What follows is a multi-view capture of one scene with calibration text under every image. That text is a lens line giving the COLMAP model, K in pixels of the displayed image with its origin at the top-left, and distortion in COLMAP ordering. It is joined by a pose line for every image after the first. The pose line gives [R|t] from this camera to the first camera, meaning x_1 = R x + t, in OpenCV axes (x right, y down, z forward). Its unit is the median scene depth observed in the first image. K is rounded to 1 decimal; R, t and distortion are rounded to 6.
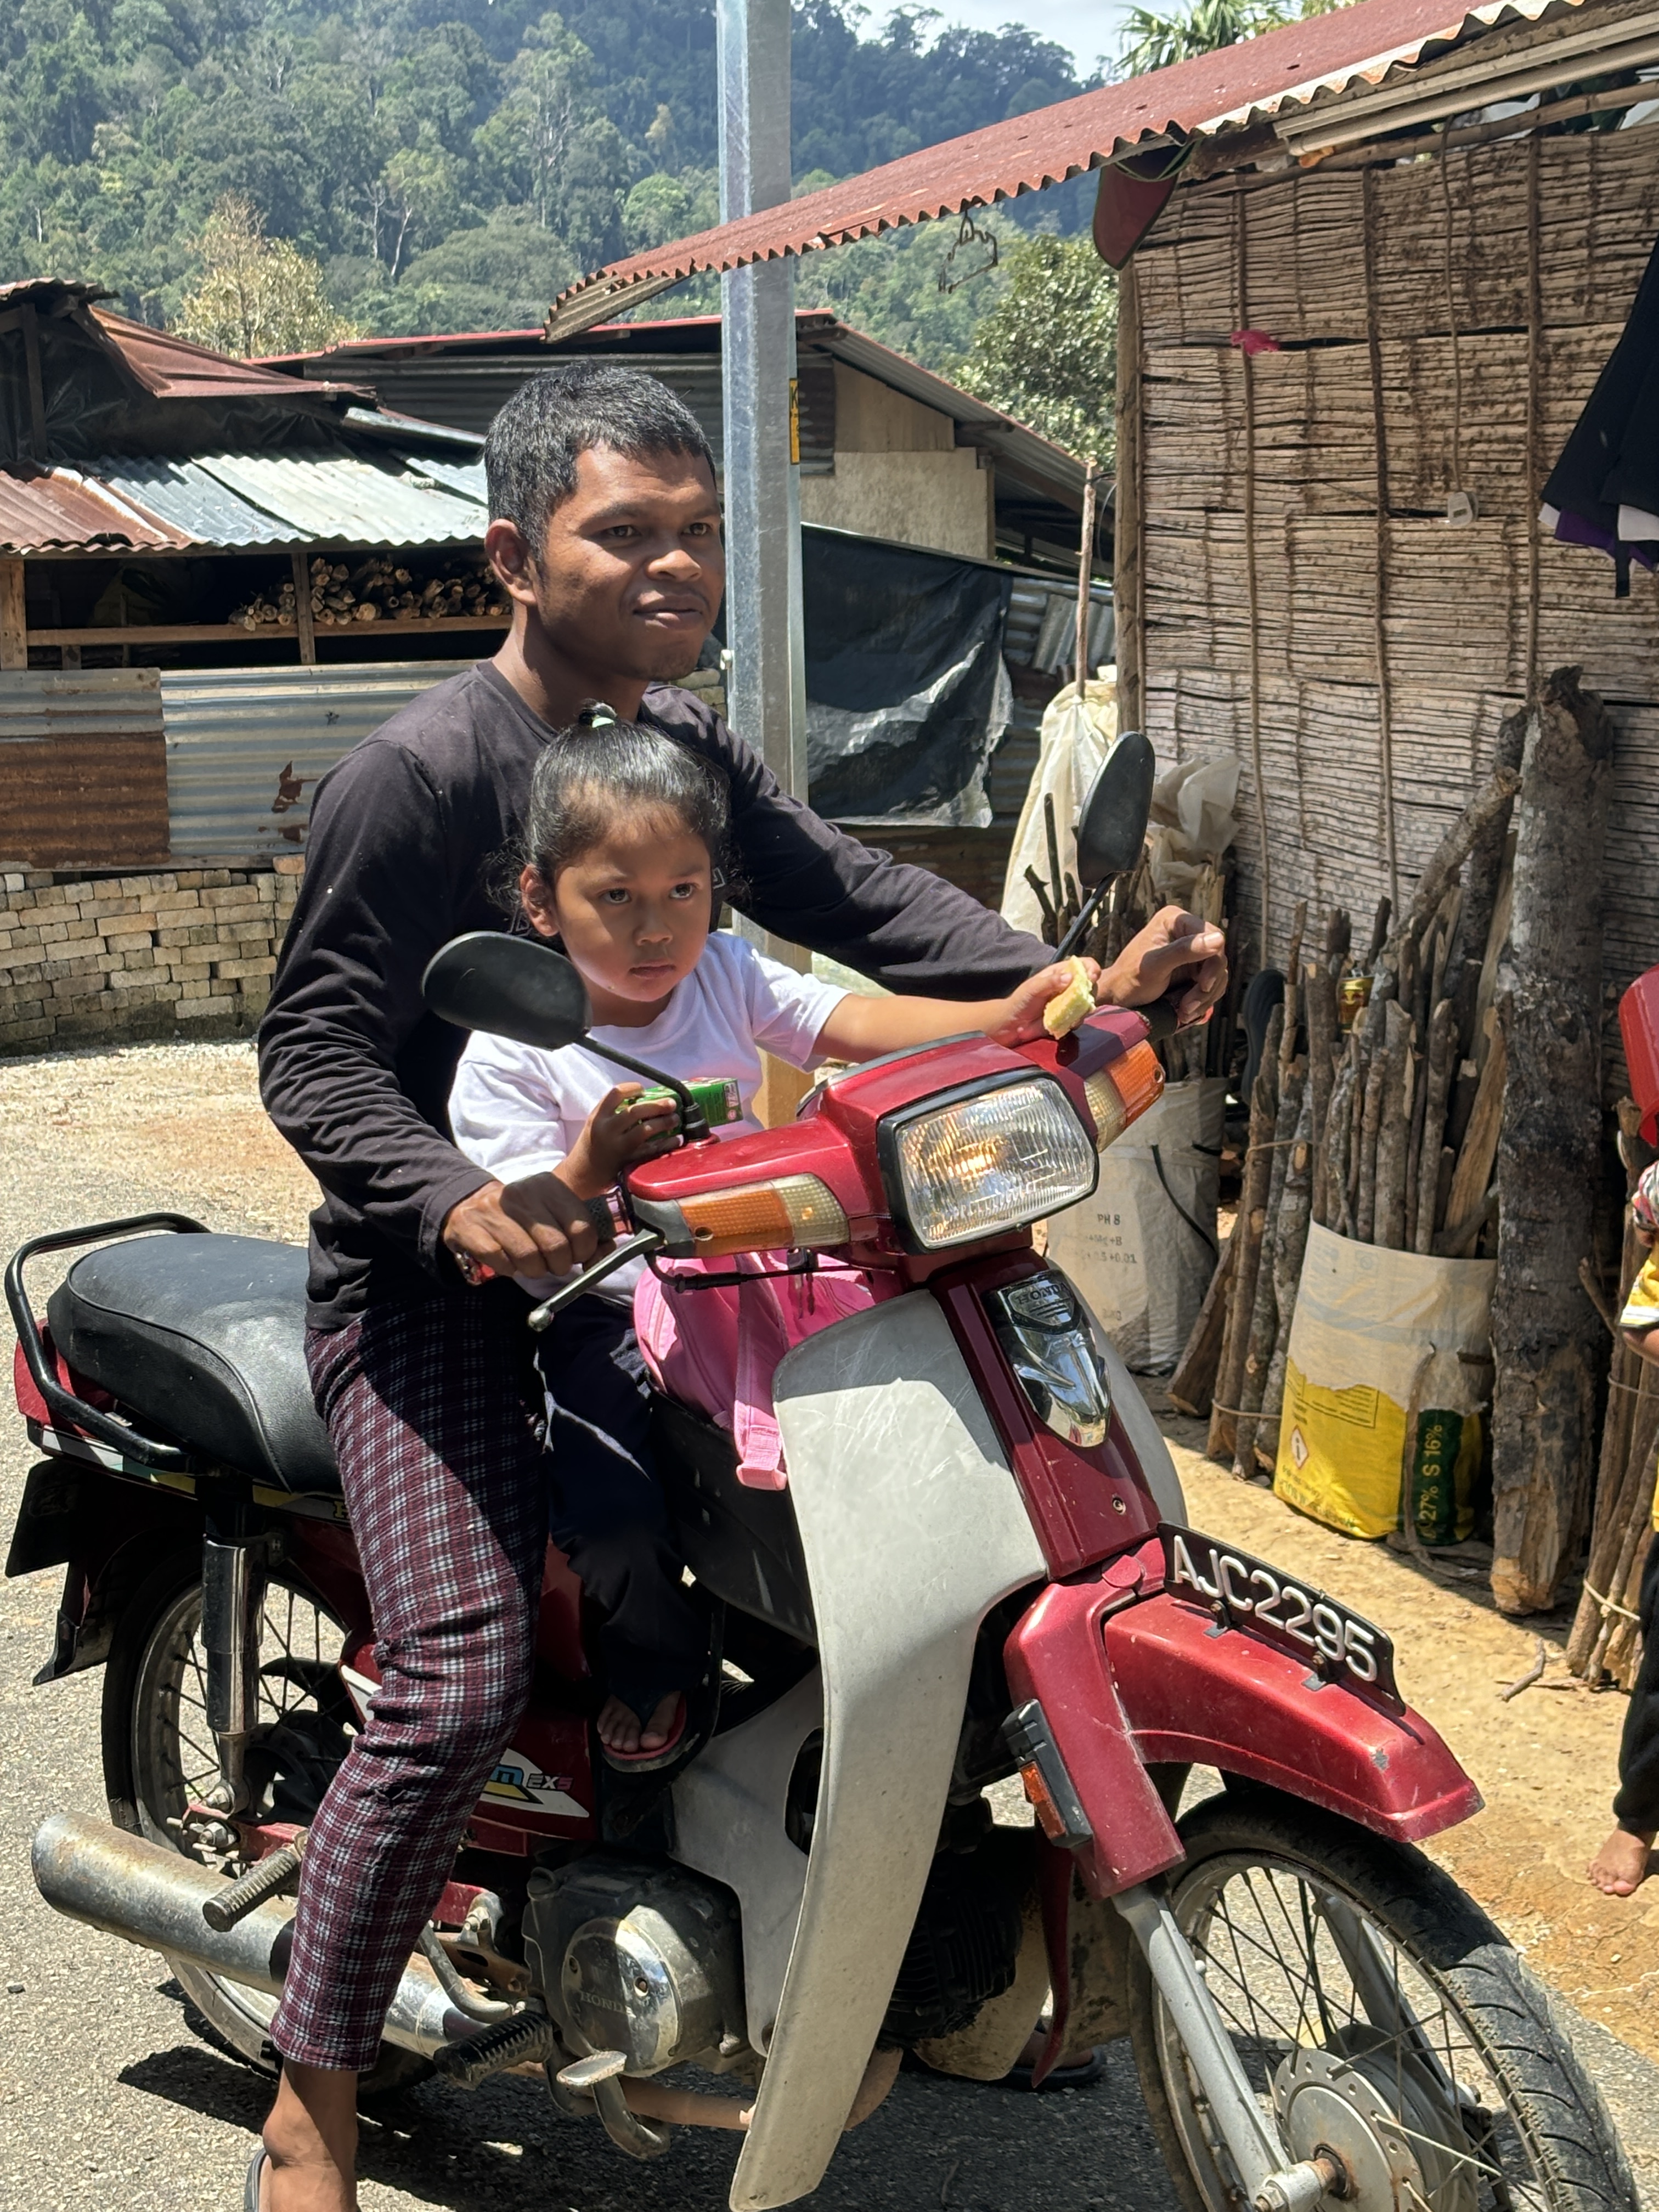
lens RADIAL K [[4065.2, 0, 829.5], [0, 4065.2, 1106.0], [0, 0, 1]] dist [0.317421, -1.391782]
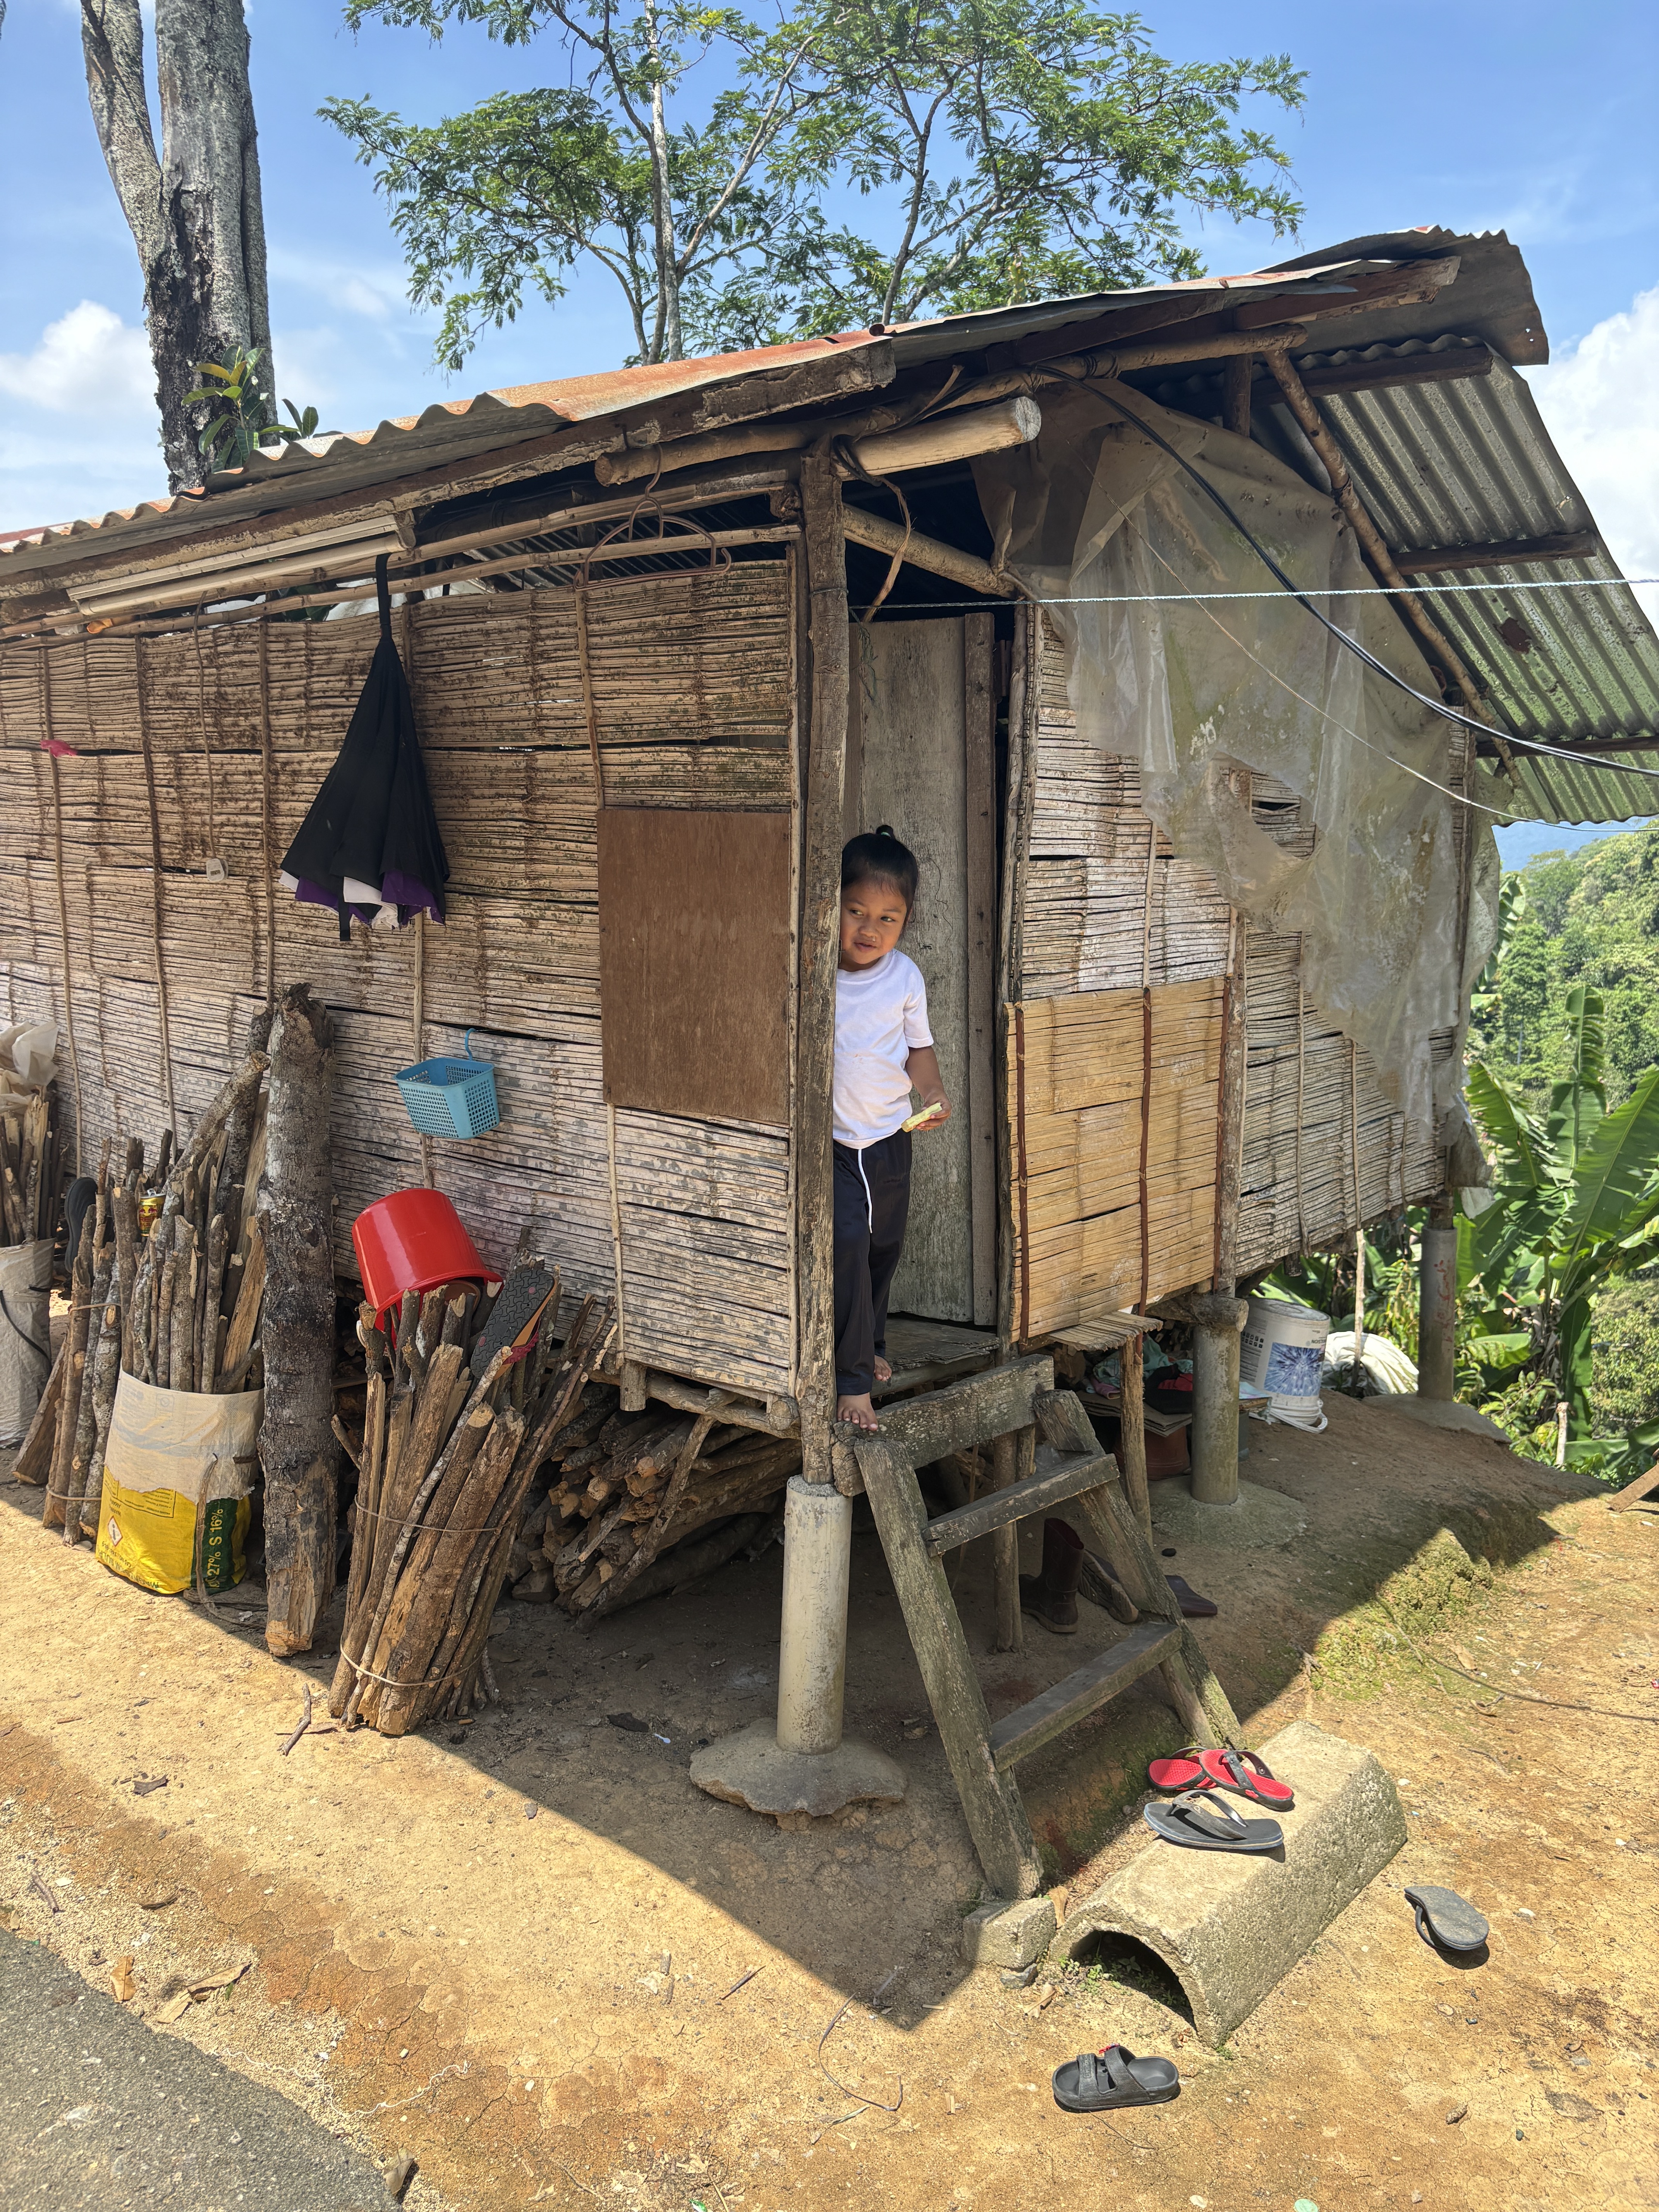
lens RADIAL K [[1675.4, 0, 838.6], [0, 1675.4, 1094.9], [0, 0, 1]] dist [-0.028538, 0.080459]
pose [[0.860475, -0.022080, 0.509014, 0.039145], [0.024935, 0.999688, 0.001214, -0.059822], [-0.508882, 0.011648, 0.860758, 0.372771]]
